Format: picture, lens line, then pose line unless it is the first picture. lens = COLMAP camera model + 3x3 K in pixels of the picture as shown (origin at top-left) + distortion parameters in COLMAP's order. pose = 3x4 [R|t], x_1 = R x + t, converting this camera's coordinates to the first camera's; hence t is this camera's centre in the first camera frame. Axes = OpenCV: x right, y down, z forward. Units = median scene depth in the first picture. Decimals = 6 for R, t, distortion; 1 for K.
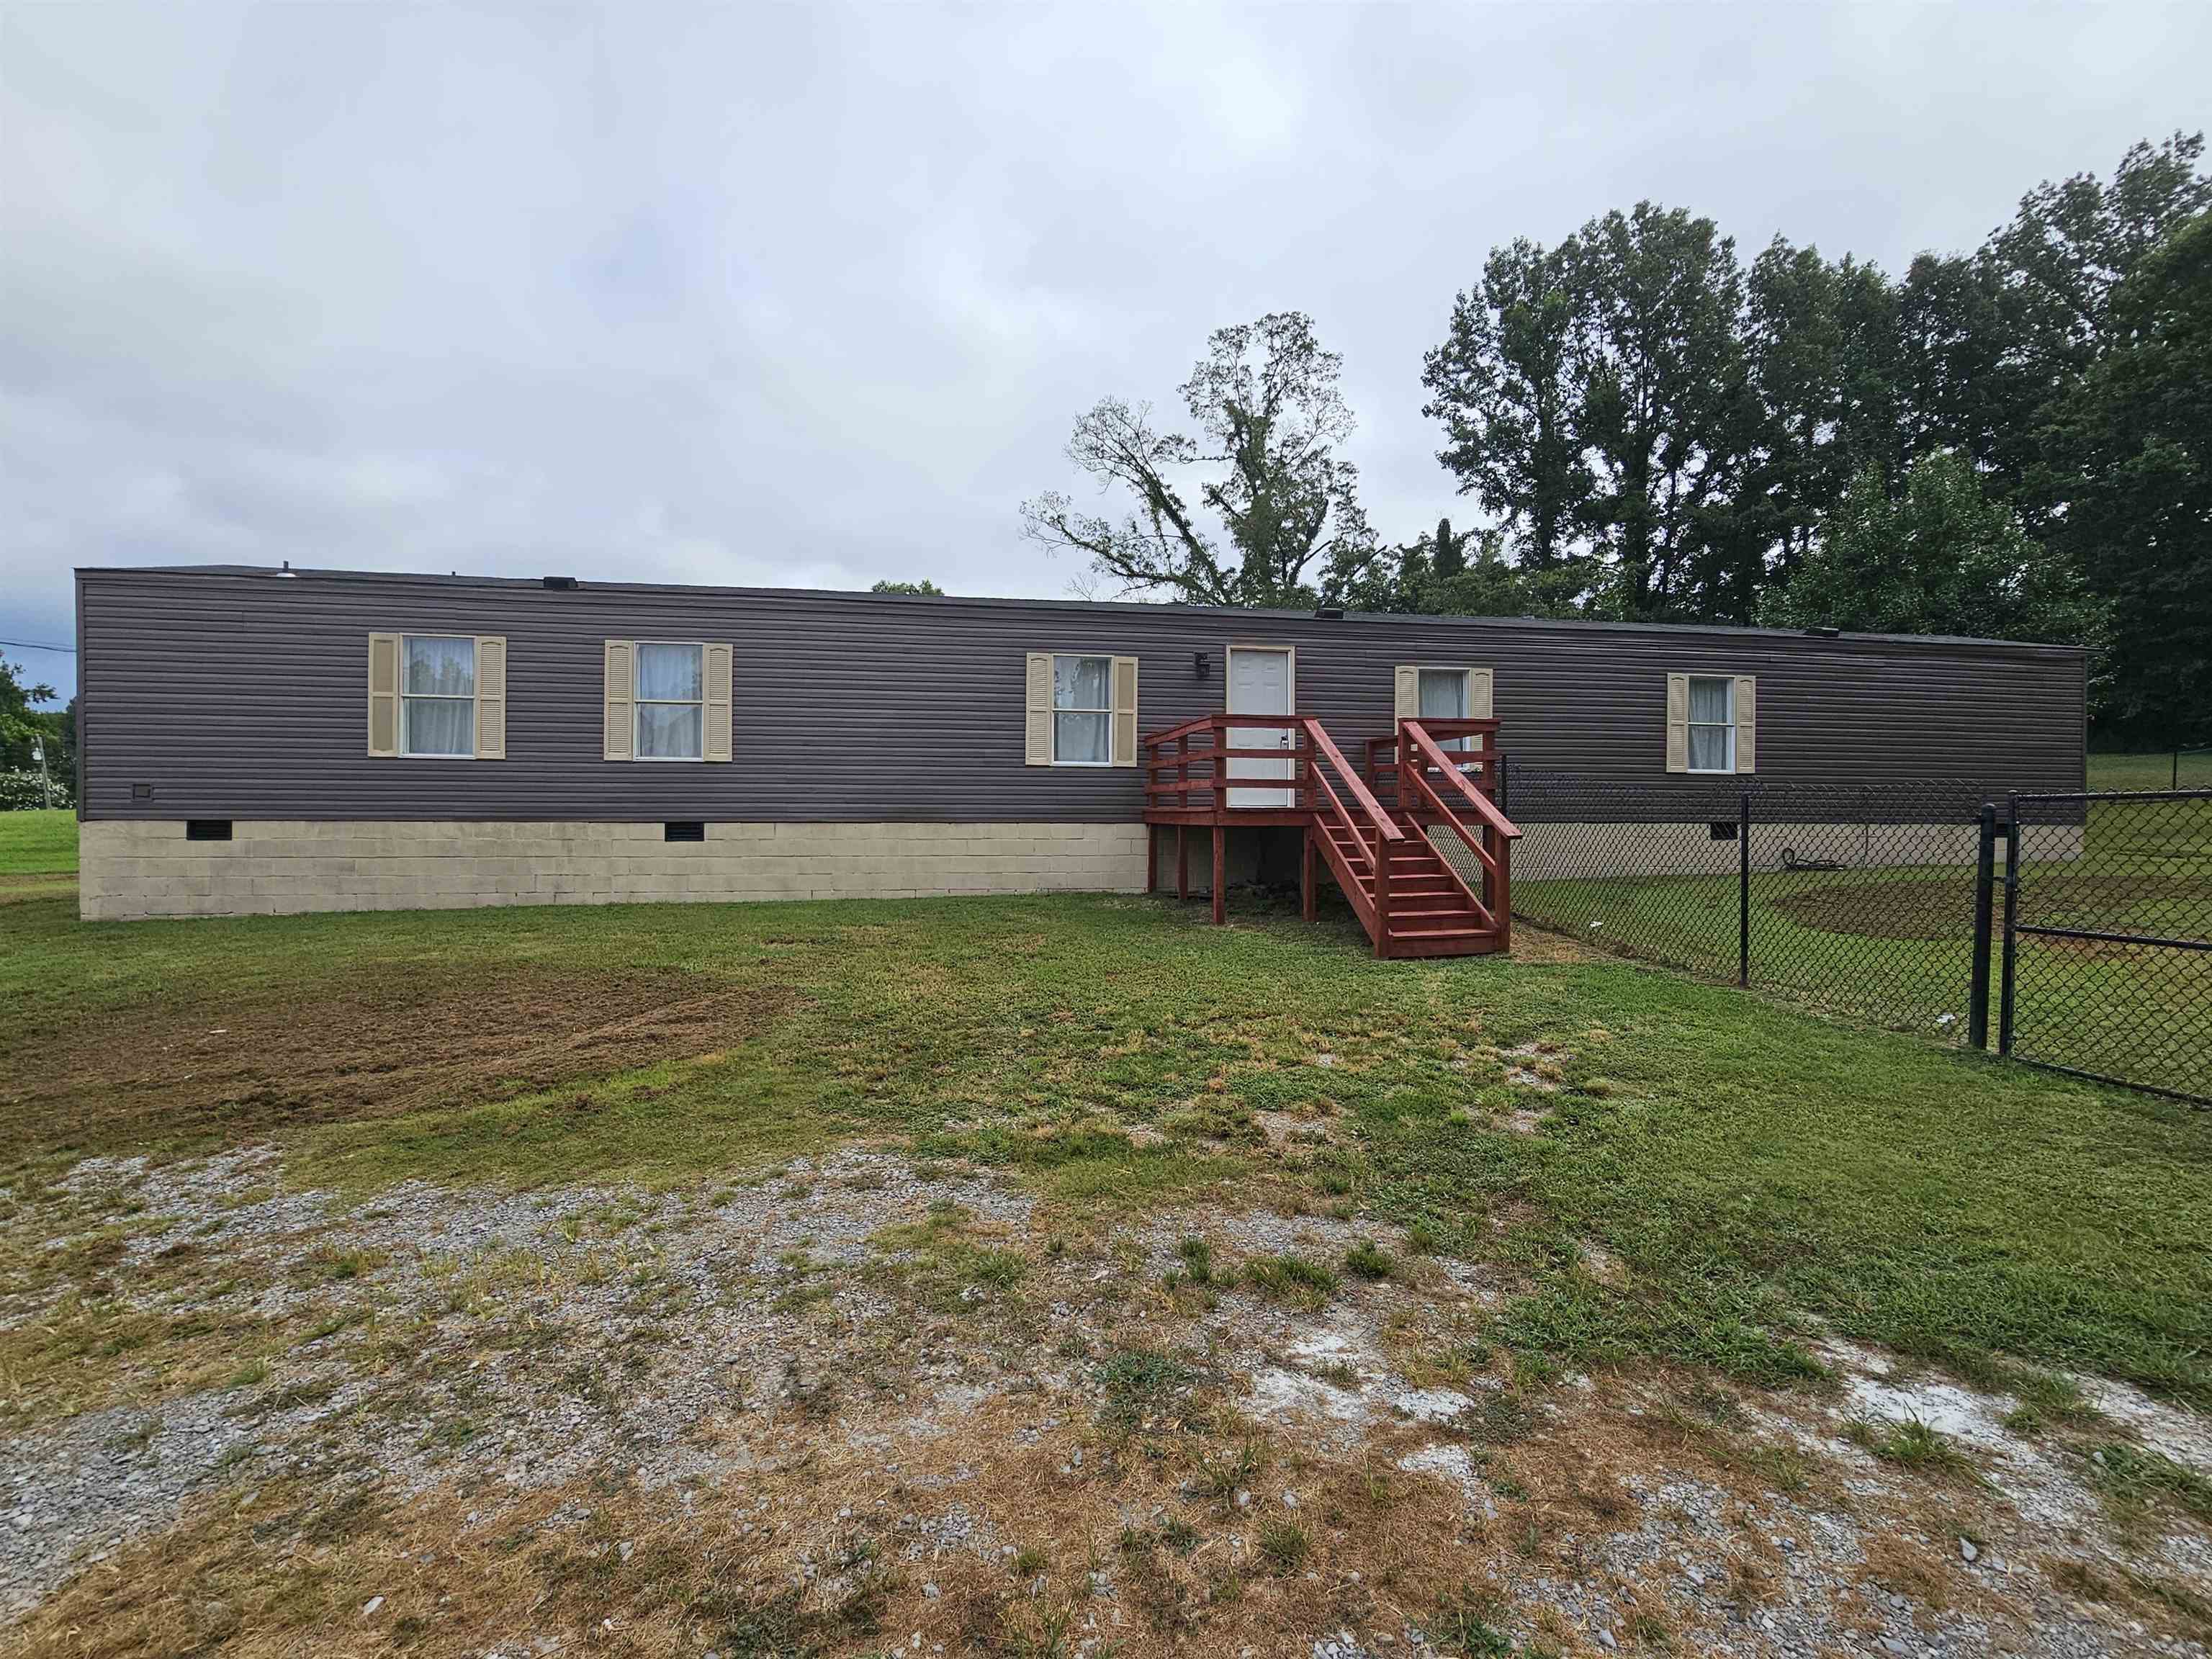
lens RADIAL K [[1028.4, 0, 1106.0], [0, 1028.4, 829.5], [0, 0, 1]] dist [-0.015110, 0.008308]
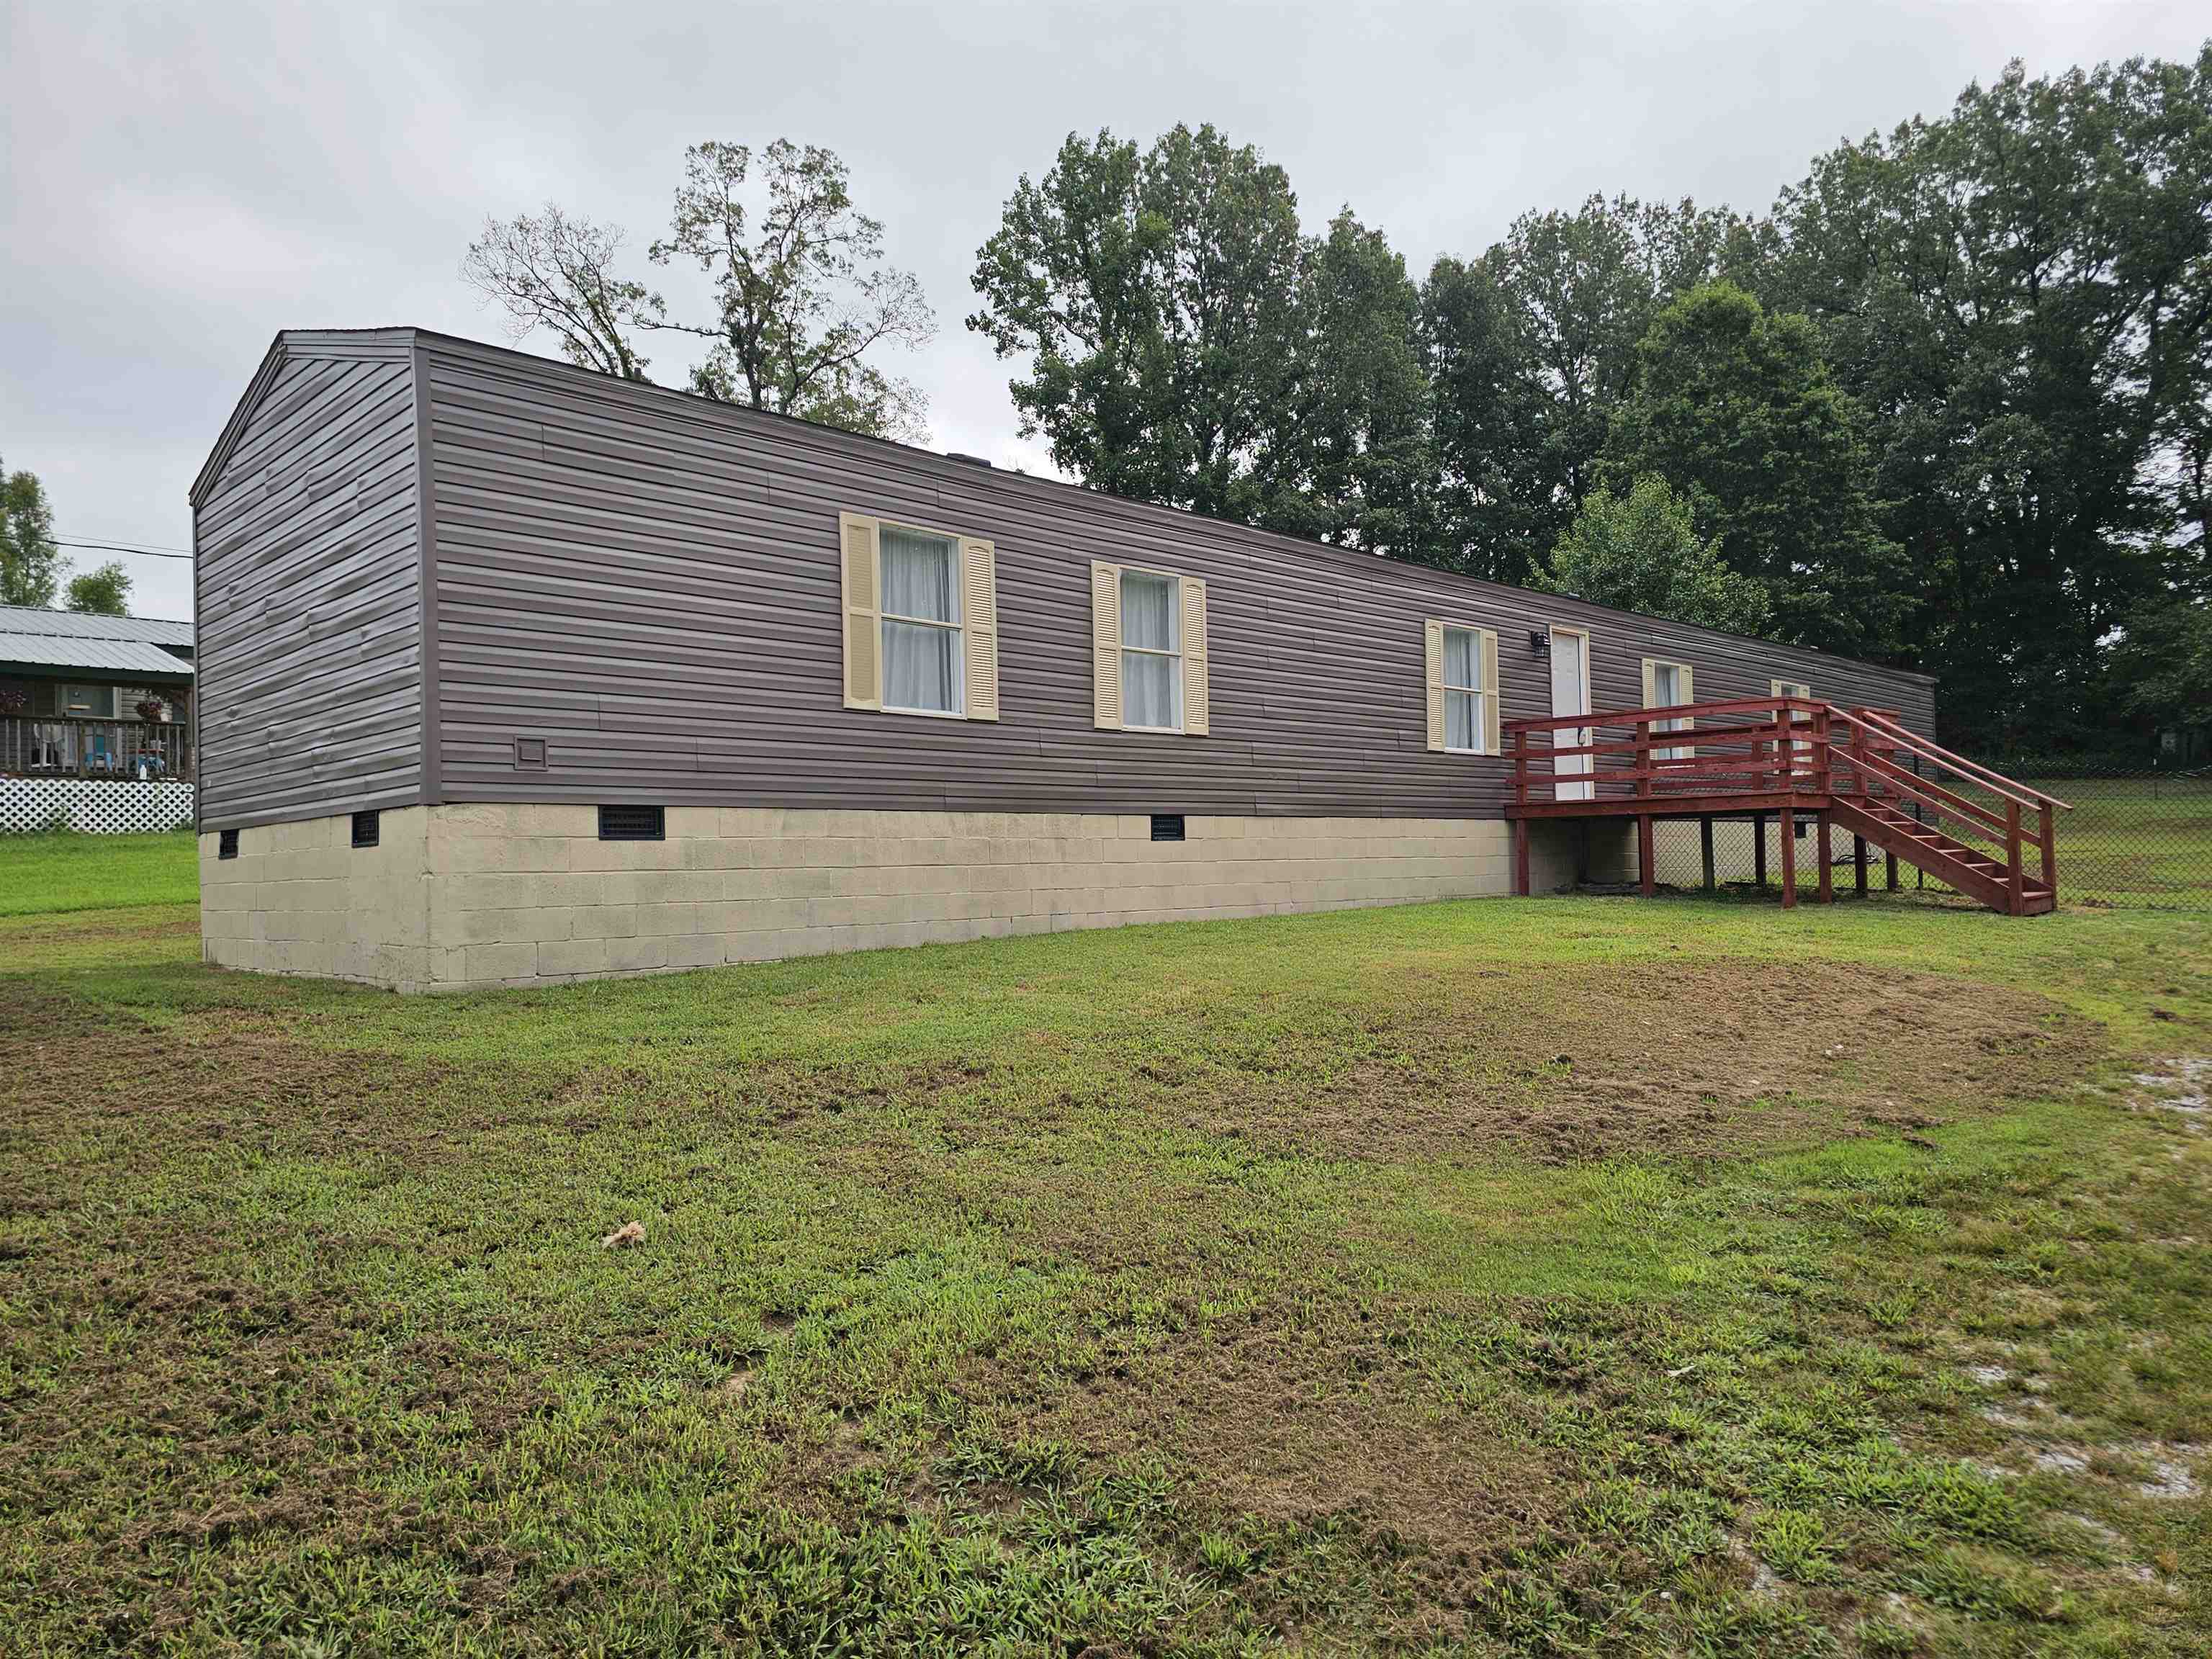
lens RADIAL K [[1543.6, 0, 1106.0], [0, 1543.6, 829.5], [0, 0, 1]] dist [0.105981, -0.094851]
pose [[0.806691, -0.006544, 0.590937, -1.031409], [0.035280, 0.998688, -0.037103, 0.040202], [-0.589919, 0.050779, 0.805864, 0.122439]]
